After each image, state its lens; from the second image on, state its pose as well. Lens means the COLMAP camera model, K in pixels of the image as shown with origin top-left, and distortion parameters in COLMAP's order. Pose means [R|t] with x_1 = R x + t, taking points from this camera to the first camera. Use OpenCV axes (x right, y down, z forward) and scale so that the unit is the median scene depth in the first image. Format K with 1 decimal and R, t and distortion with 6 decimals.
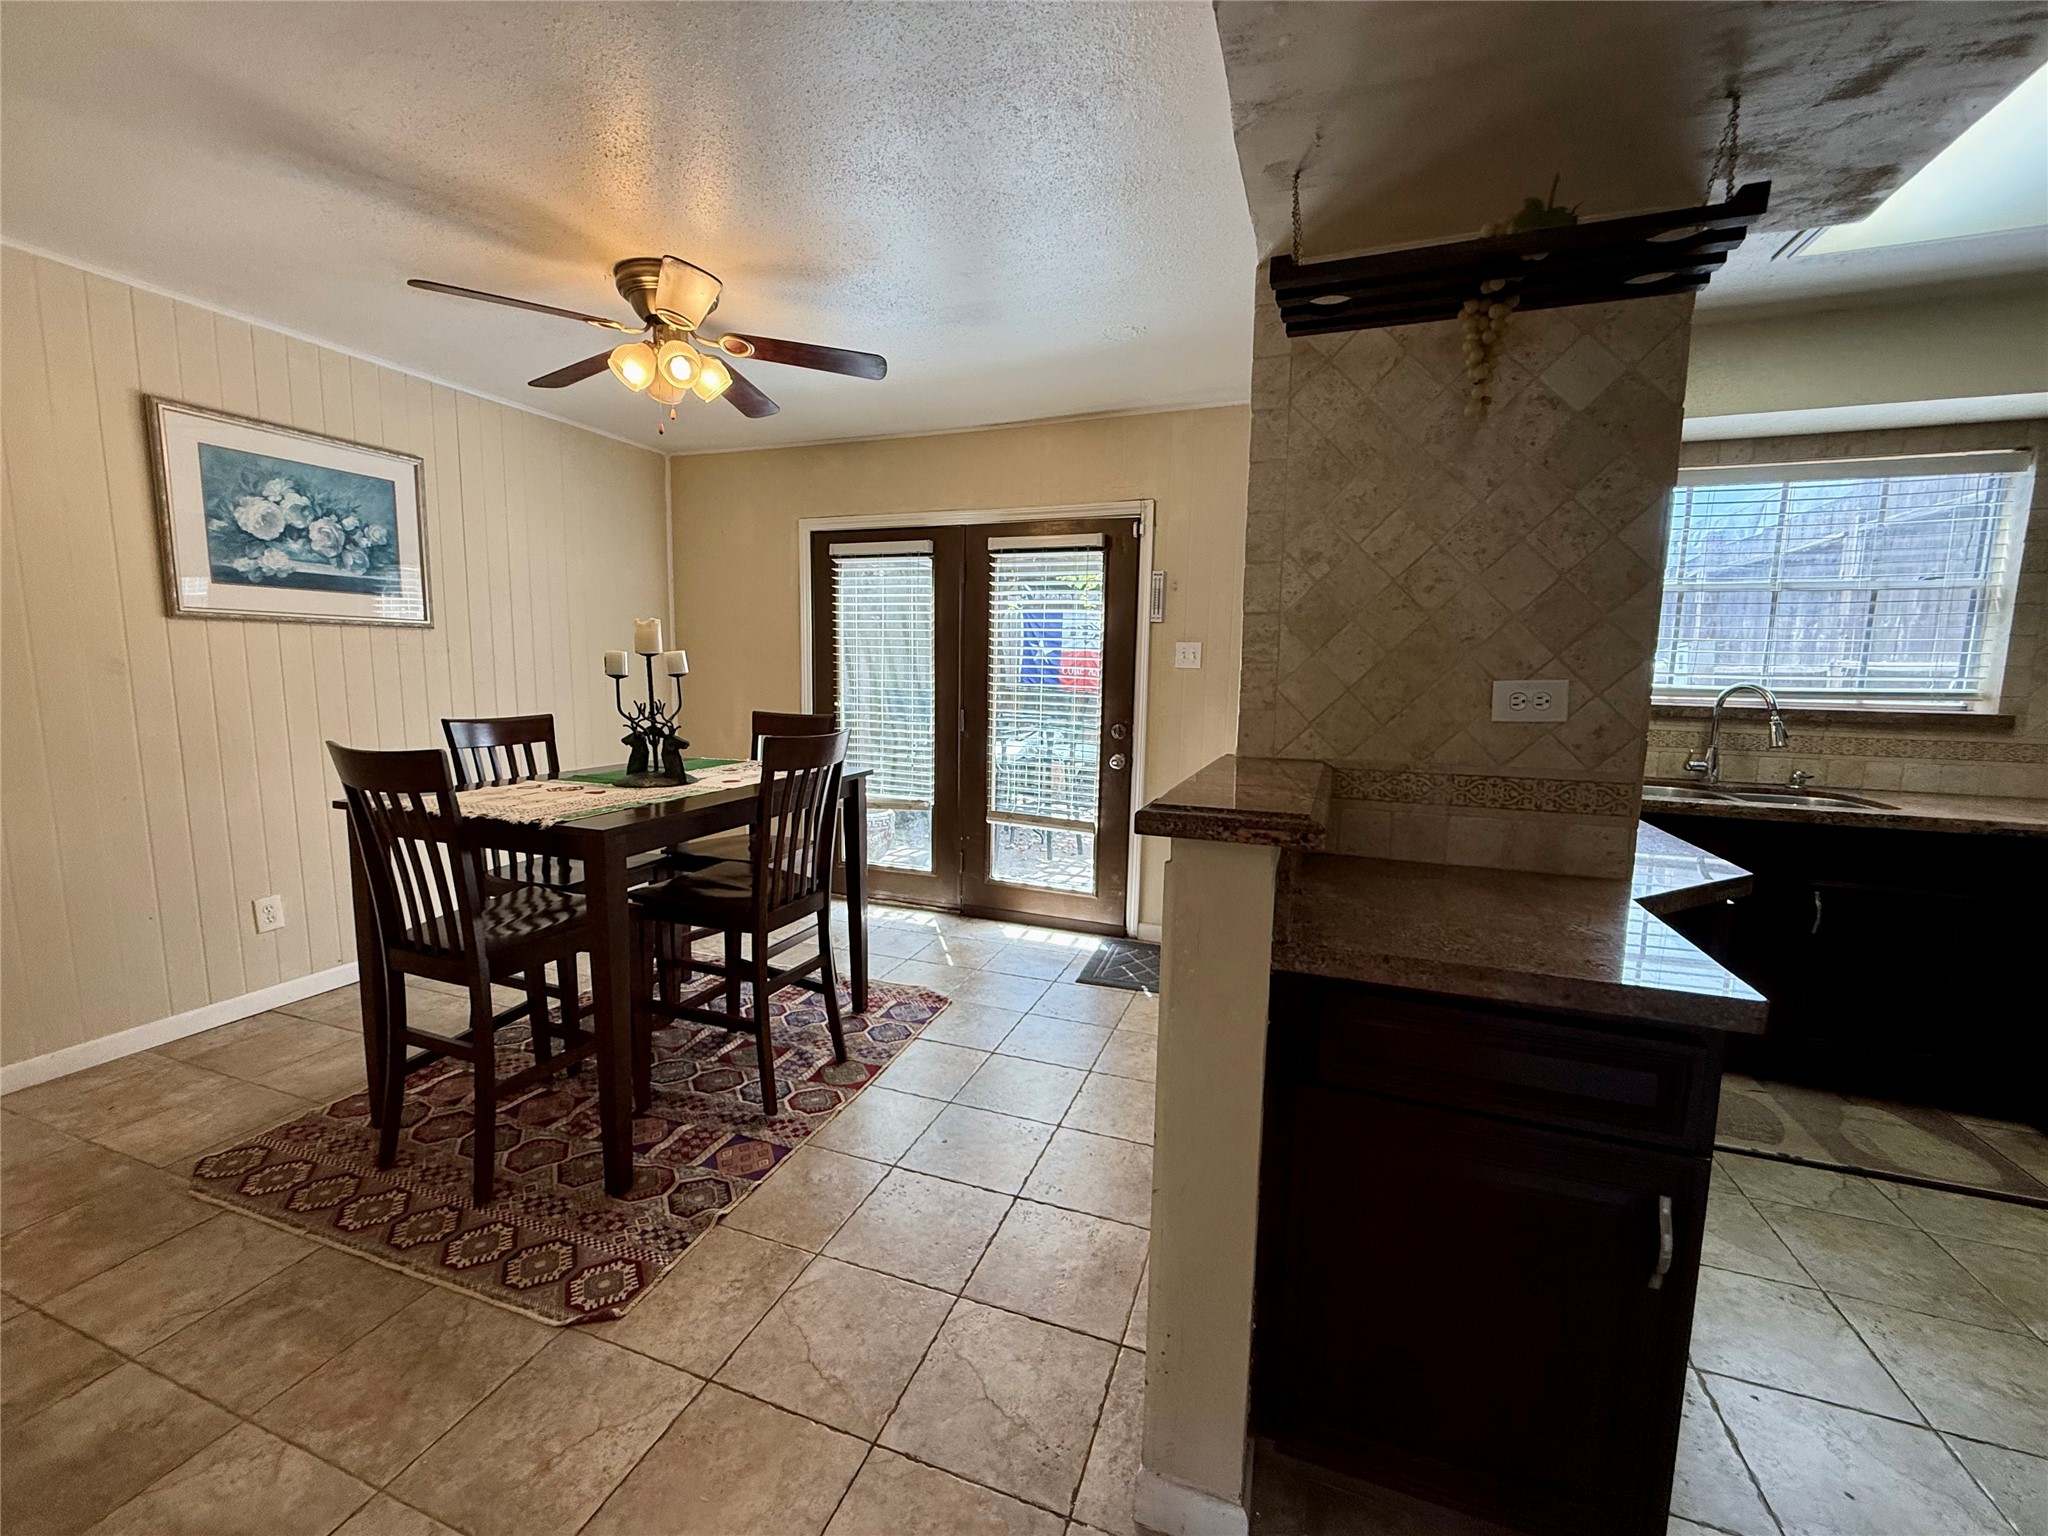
lens RADIAL K [[816.9, 0, 1023.9], [0, 816.9, 766.9], [0, 0, 1]] dist [-0.000898, 0.000011]
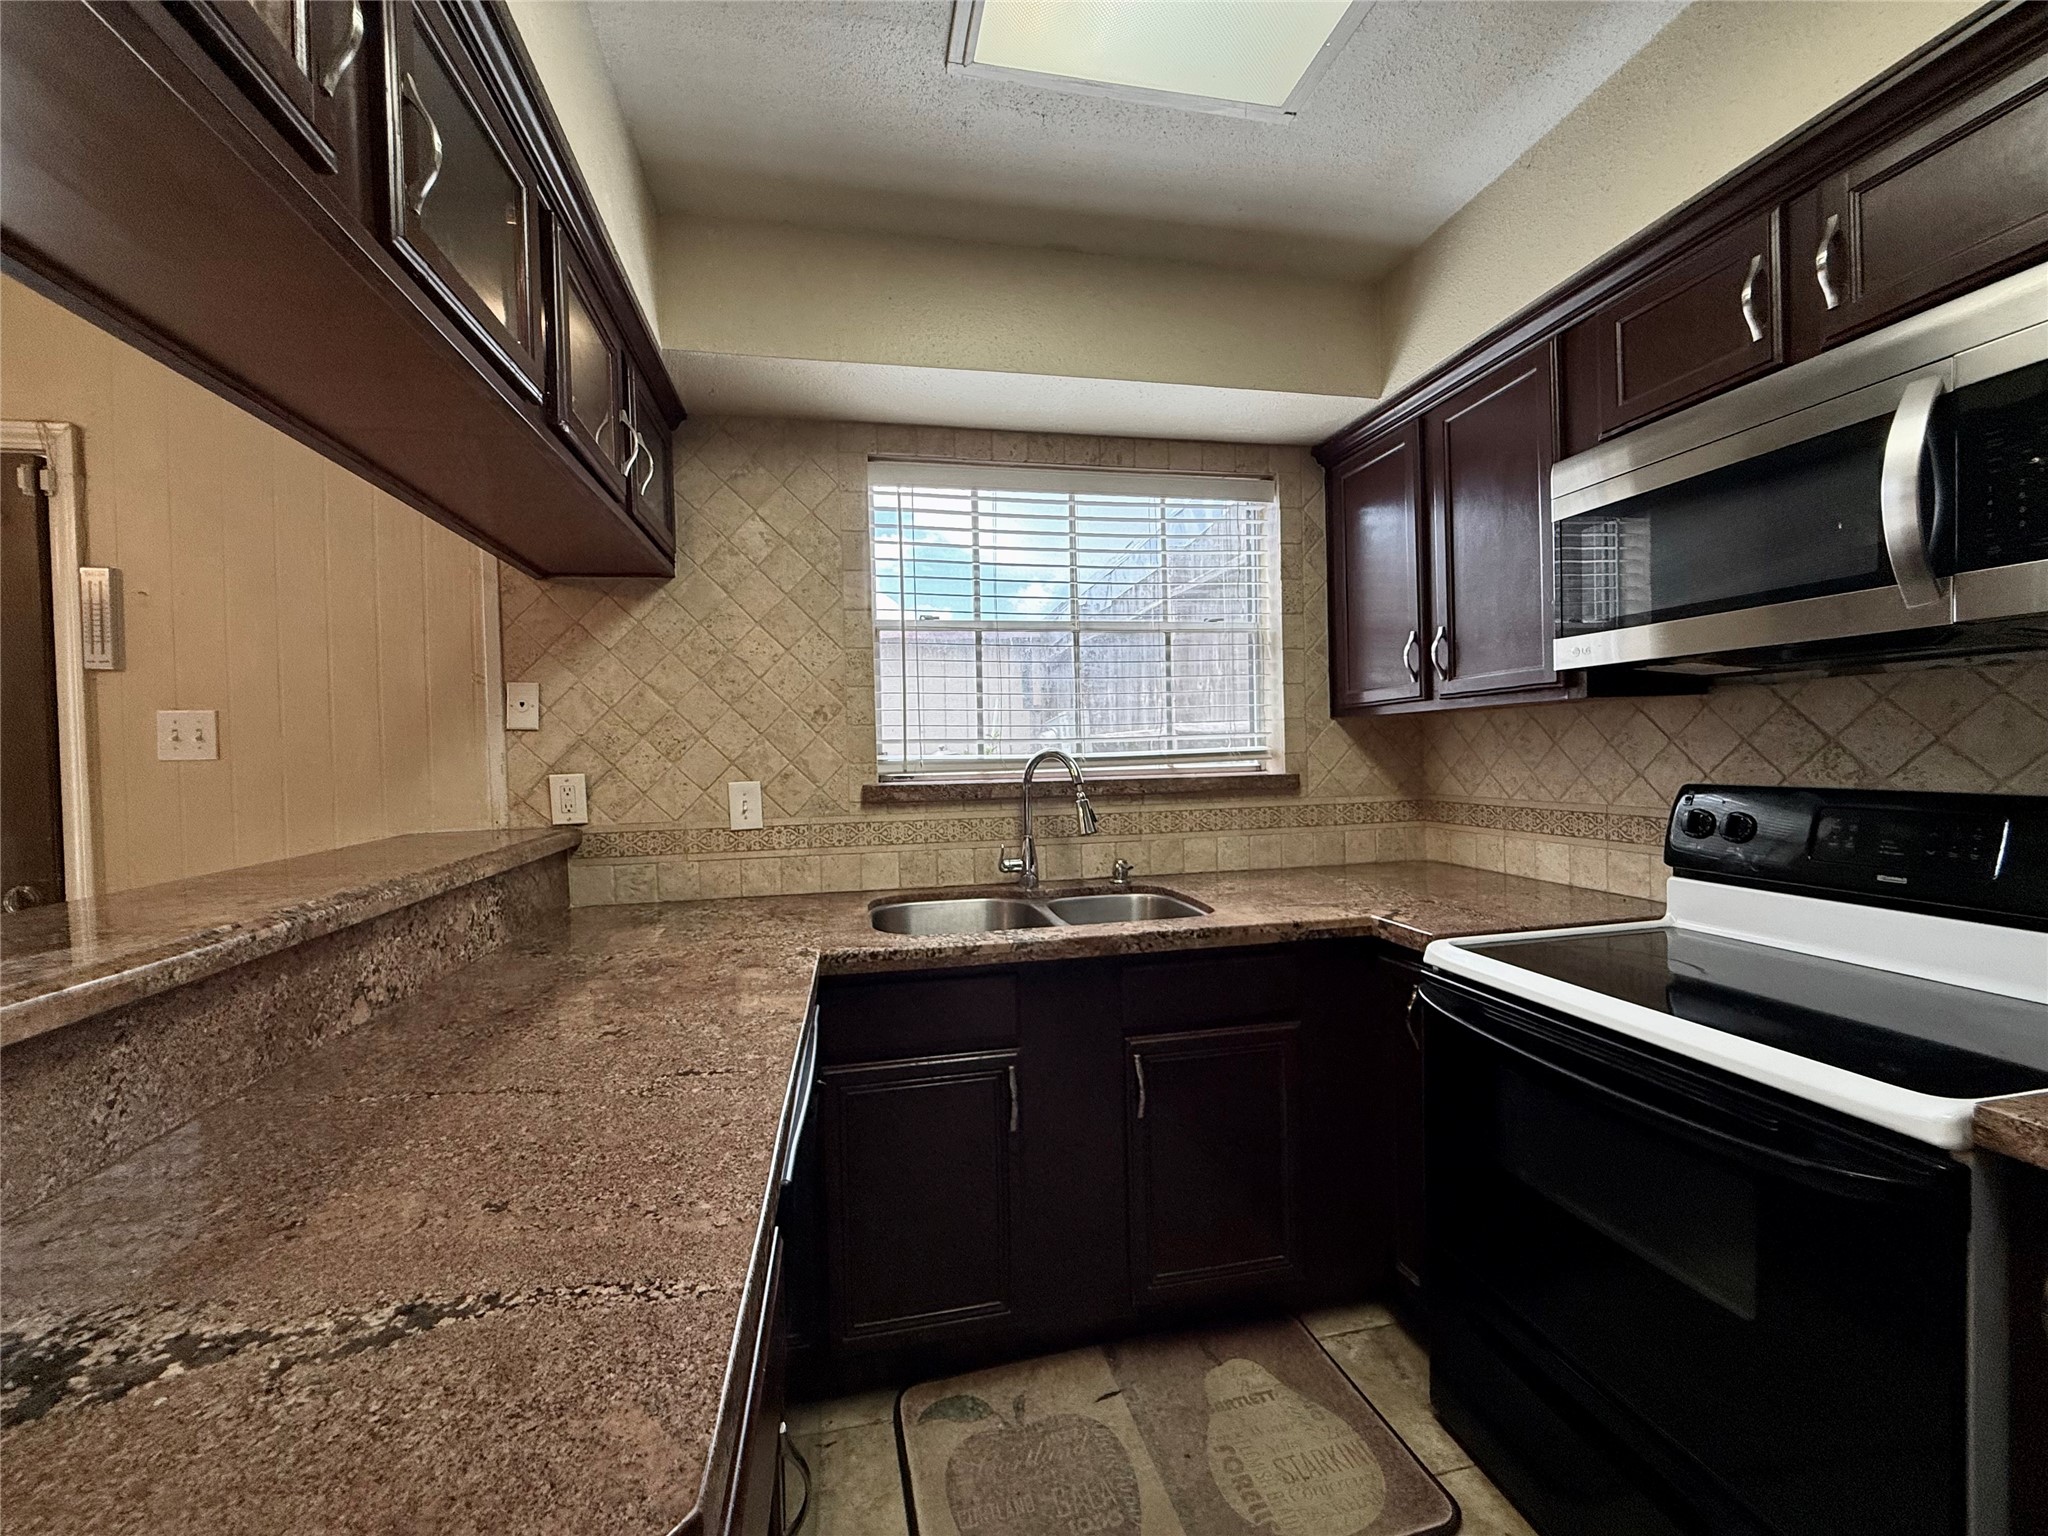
lens RADIAL K [[815.8, 0, 1022.5], [0, 815.8, 767.5], [0, 0, 1]] dist [-0.002034, 0.000207]
pose [[0.844765, -0.049031, 0.532886, 0.574562], [0.103119, 0.992046, -0.072192, -0.042975], [-0.525108, 0.115936, 0.843102, 0.481384]]
